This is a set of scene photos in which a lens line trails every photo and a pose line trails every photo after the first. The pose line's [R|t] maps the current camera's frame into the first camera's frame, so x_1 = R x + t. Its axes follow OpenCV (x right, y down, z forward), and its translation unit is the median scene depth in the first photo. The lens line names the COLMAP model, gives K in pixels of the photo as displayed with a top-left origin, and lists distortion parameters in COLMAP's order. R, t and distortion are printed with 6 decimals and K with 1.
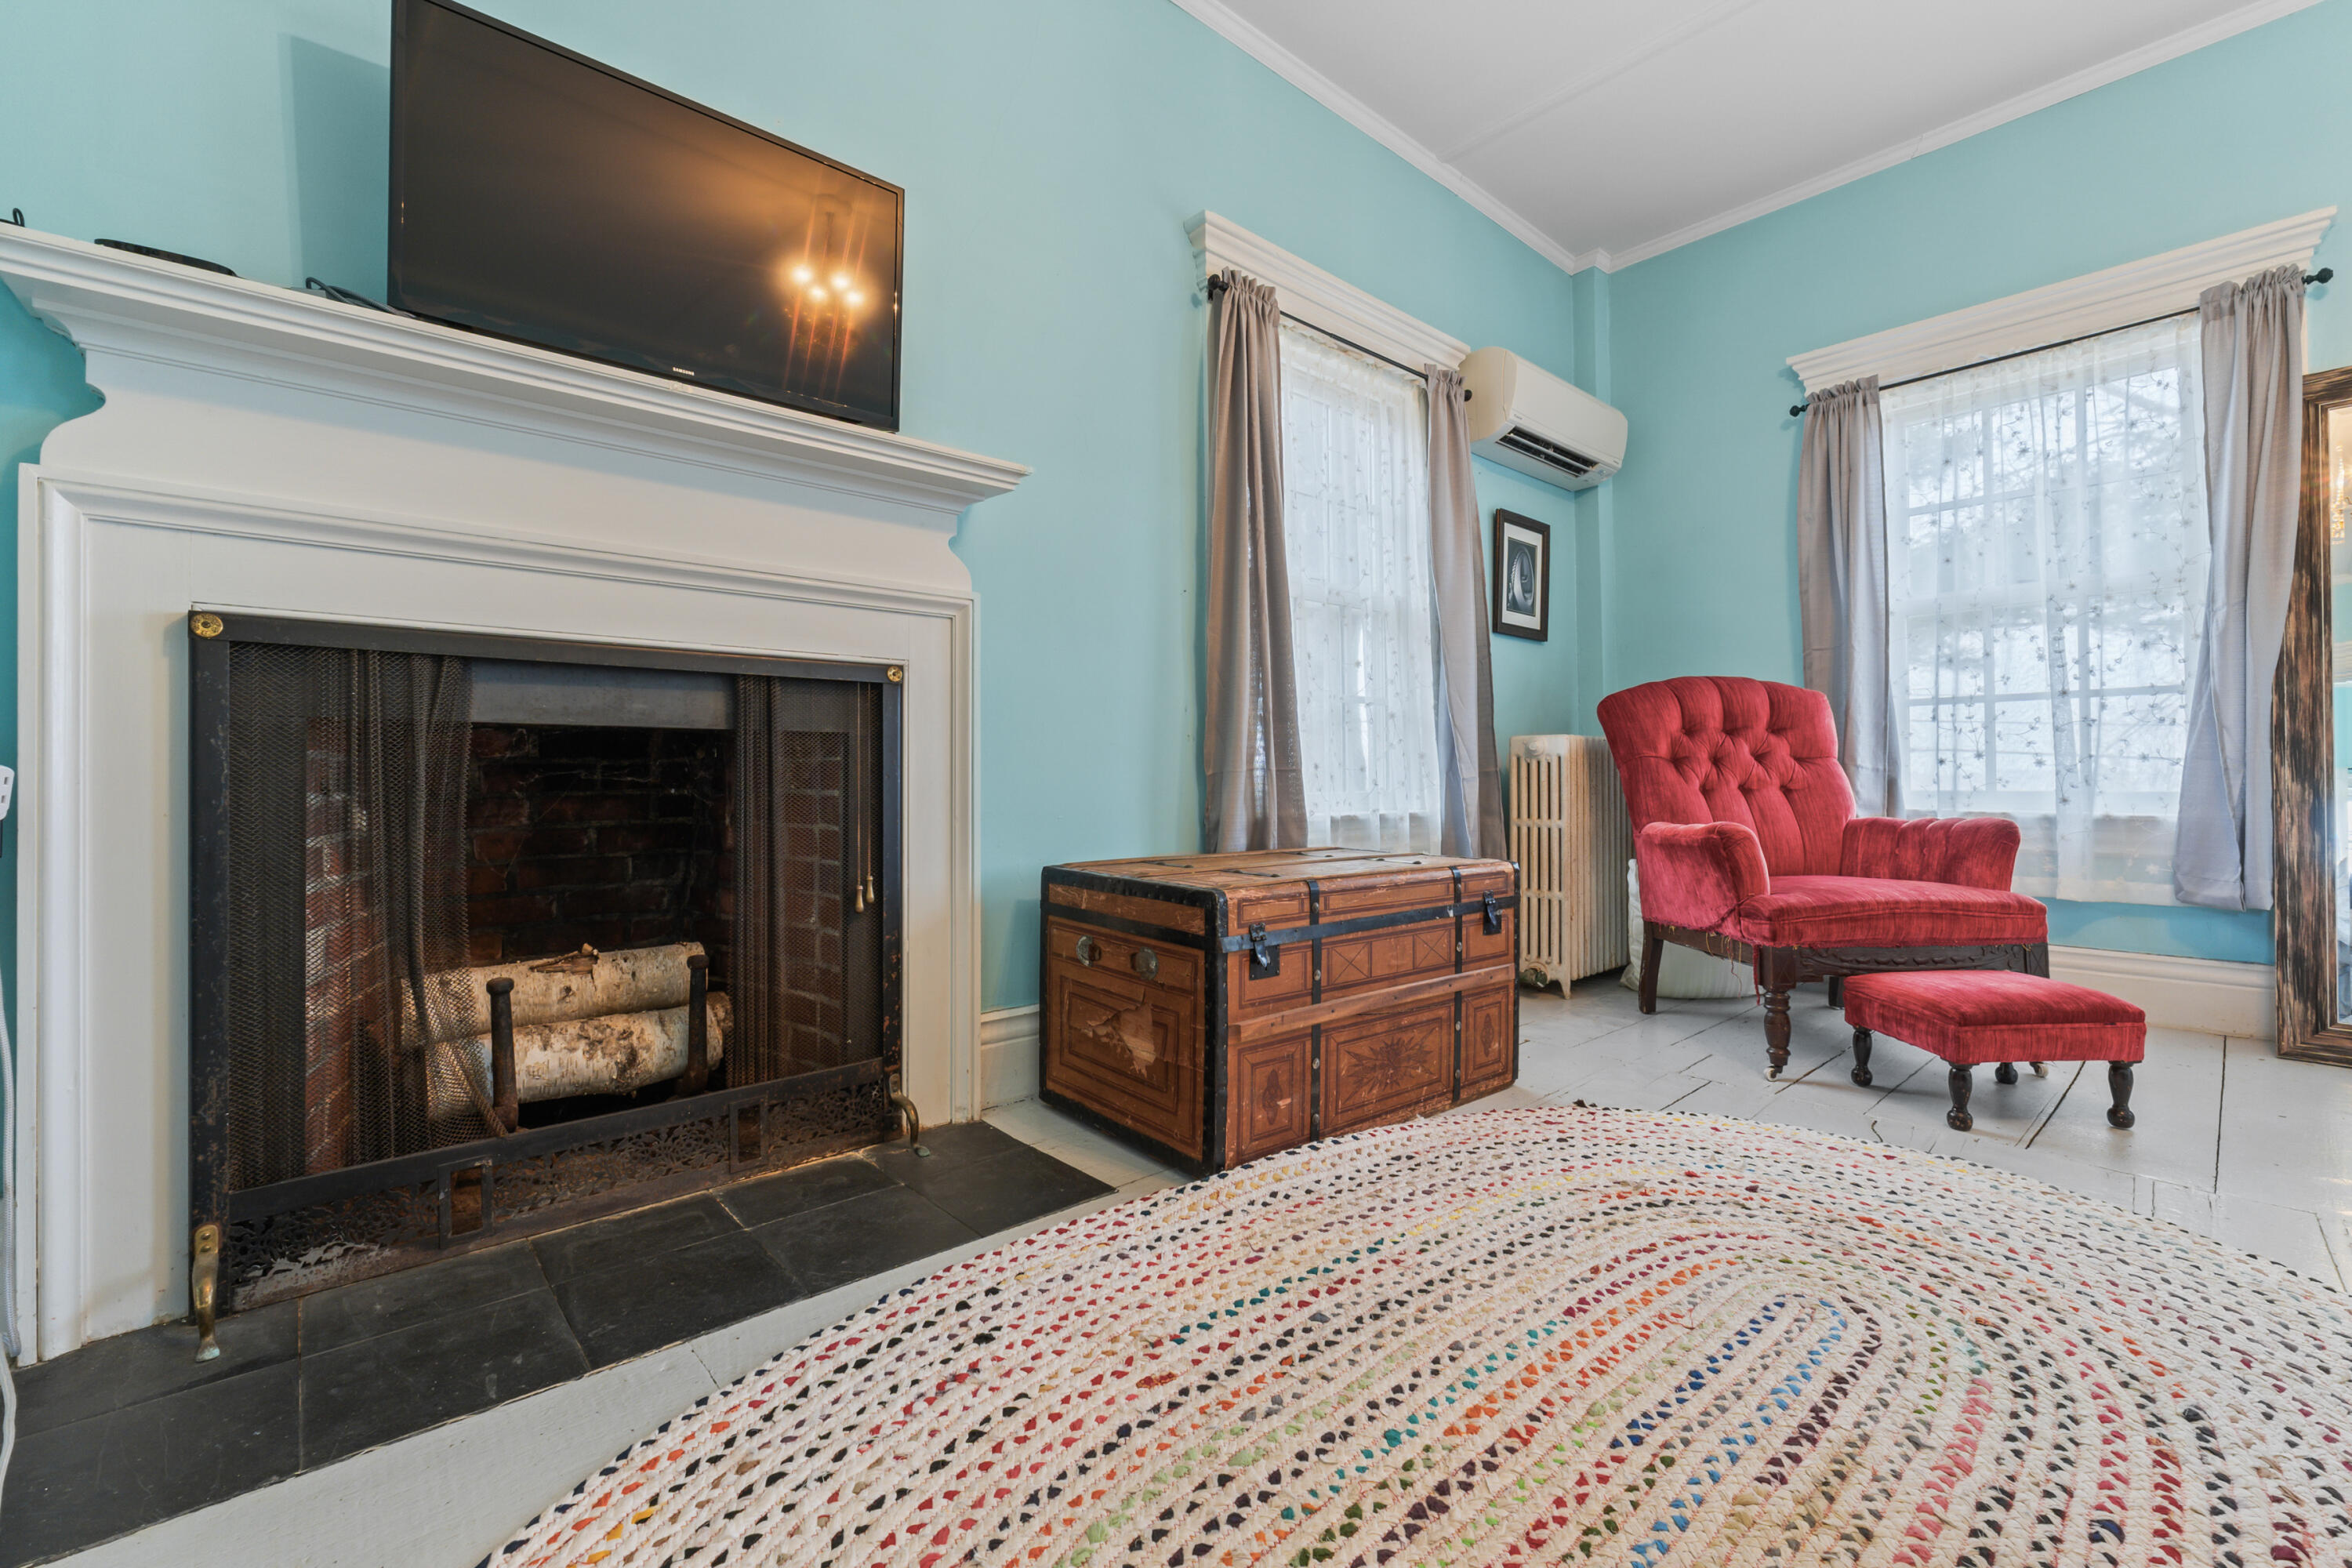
lens RADIAL K [[979.6, 0, 1175.0], [0, 979.6, 778.4], [0, 0, 1]] dist [-0.003320, -0.000311]
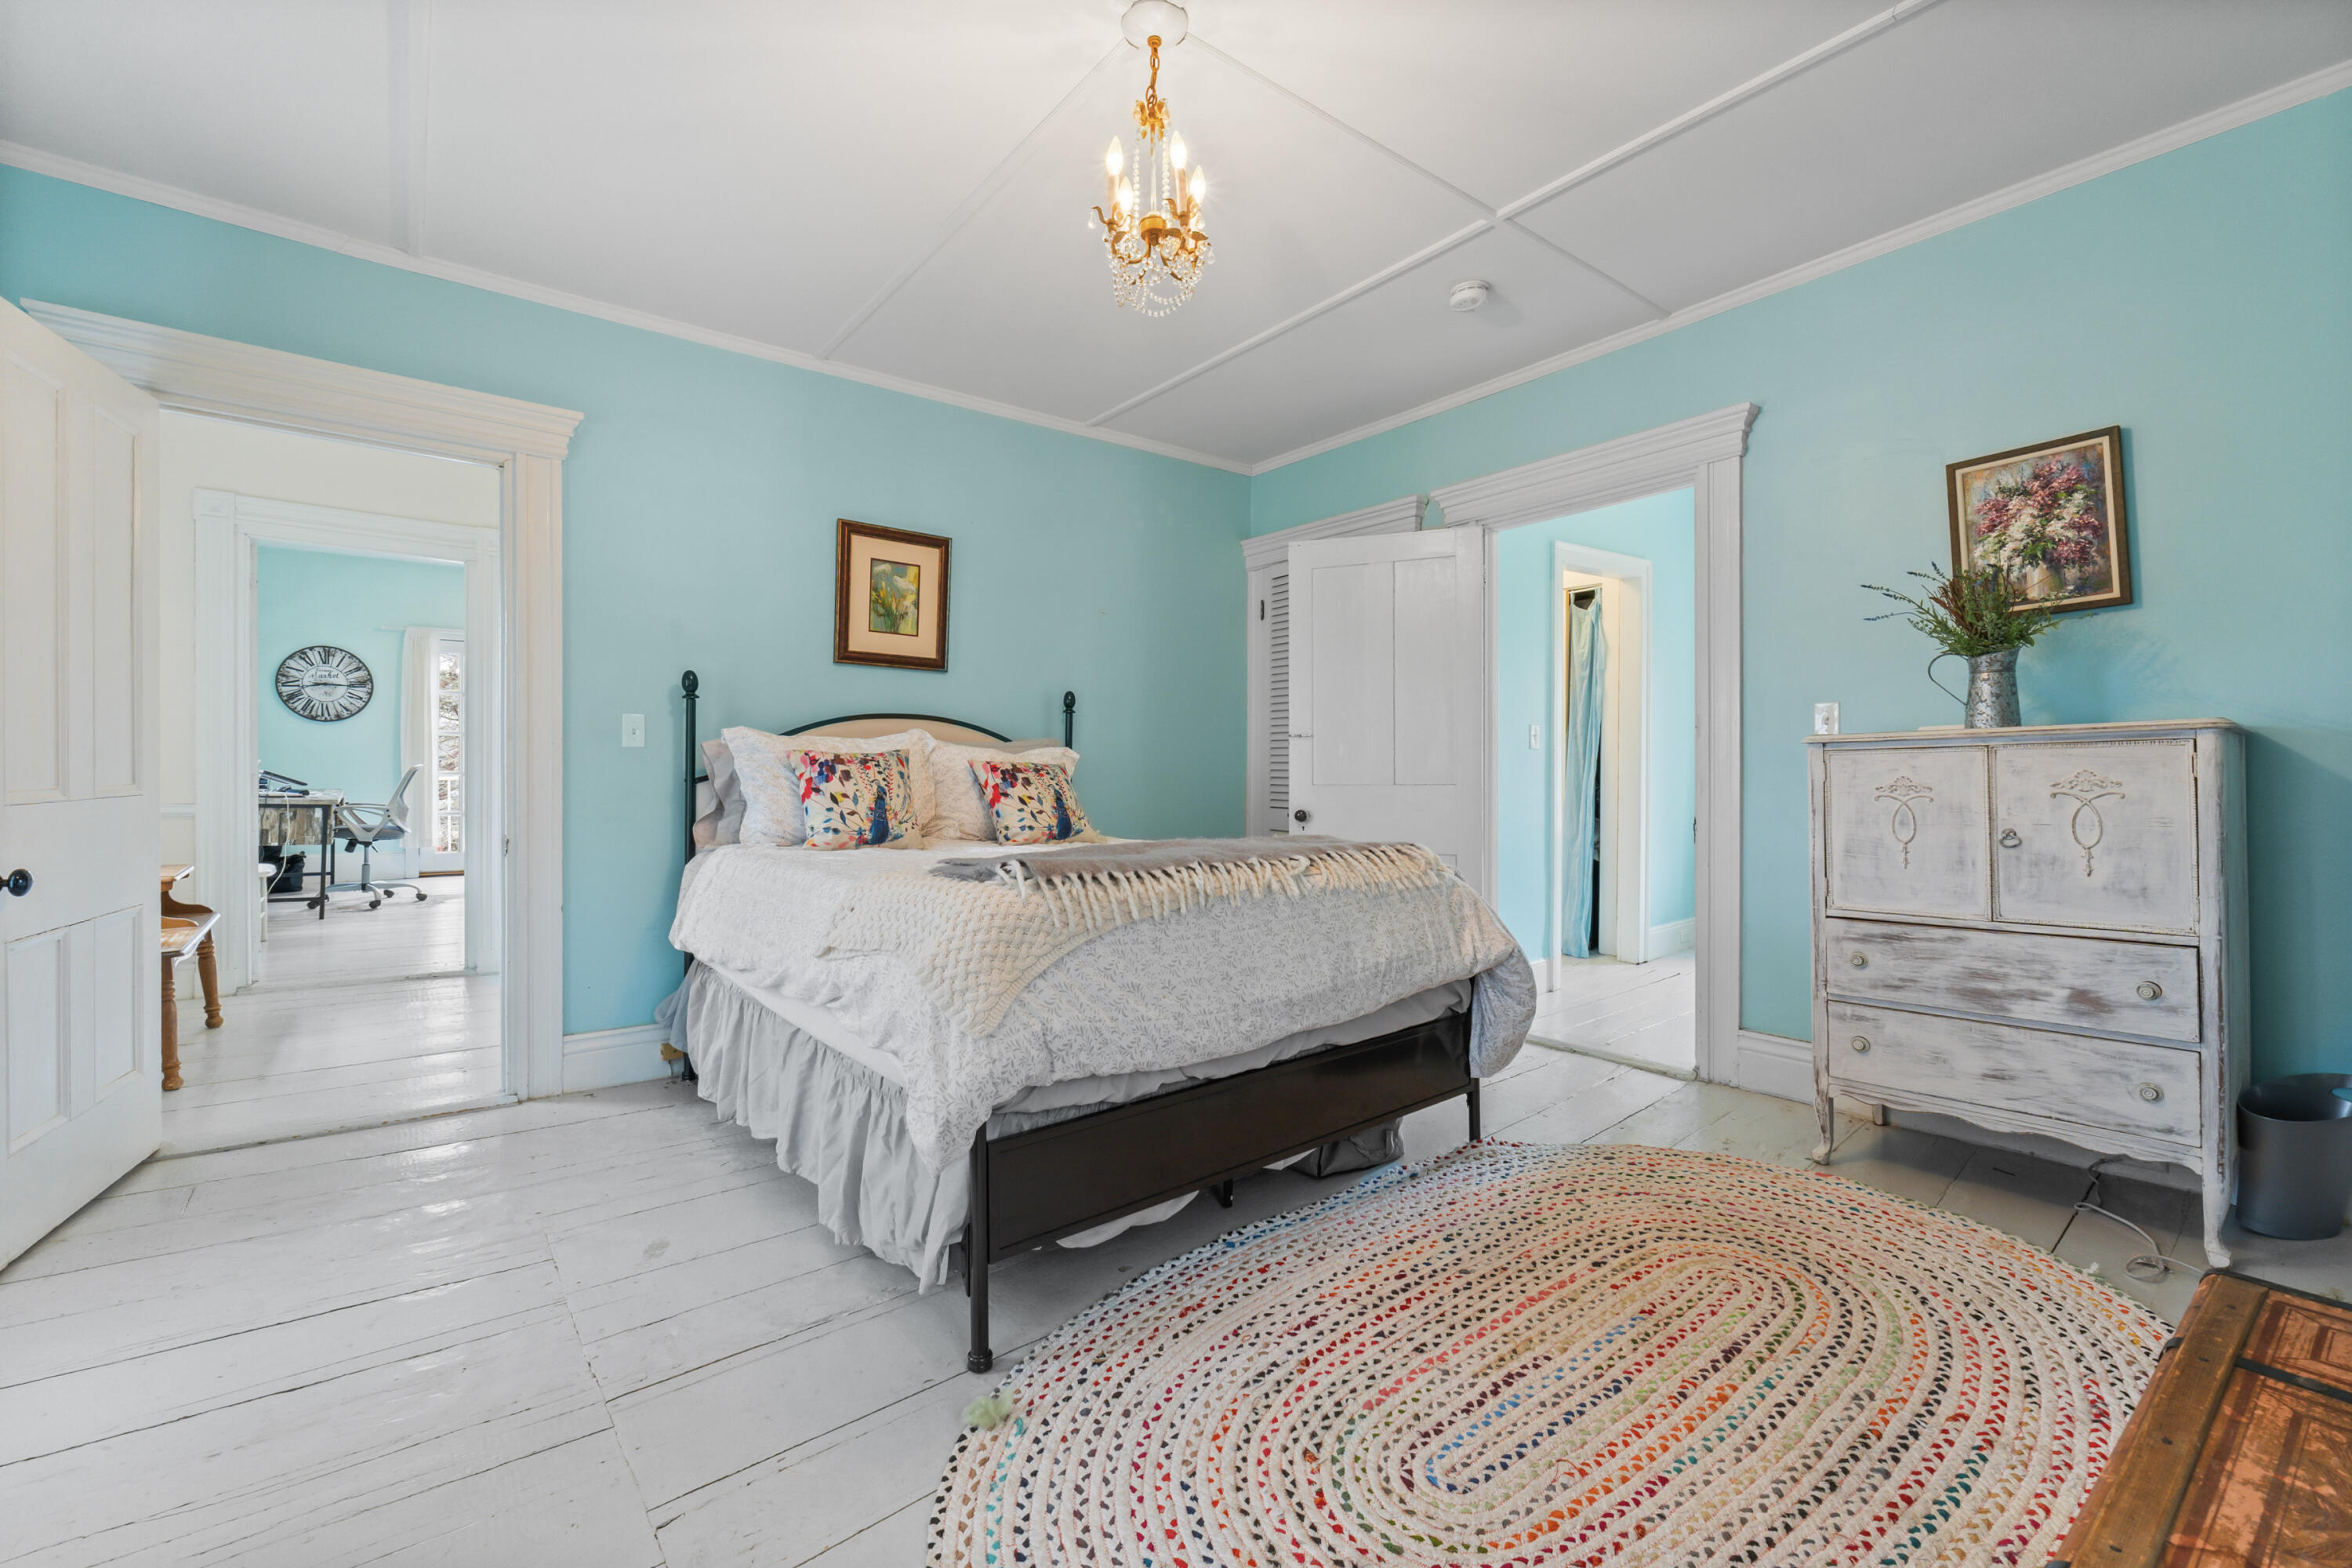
lens RADIAL K [[1031.1, 0, 1176.0], [0, 1031.1, 760.3], [0, 0, 1]] dist [0.000118, 0.000060]
pose [[-0.999663, 0.000254, 0.025971, 1.035726], [0.000245, 1.000000, -0.000341, -0.319076], [-0.025971, -0.000334, -0.999663, 2.442227]]
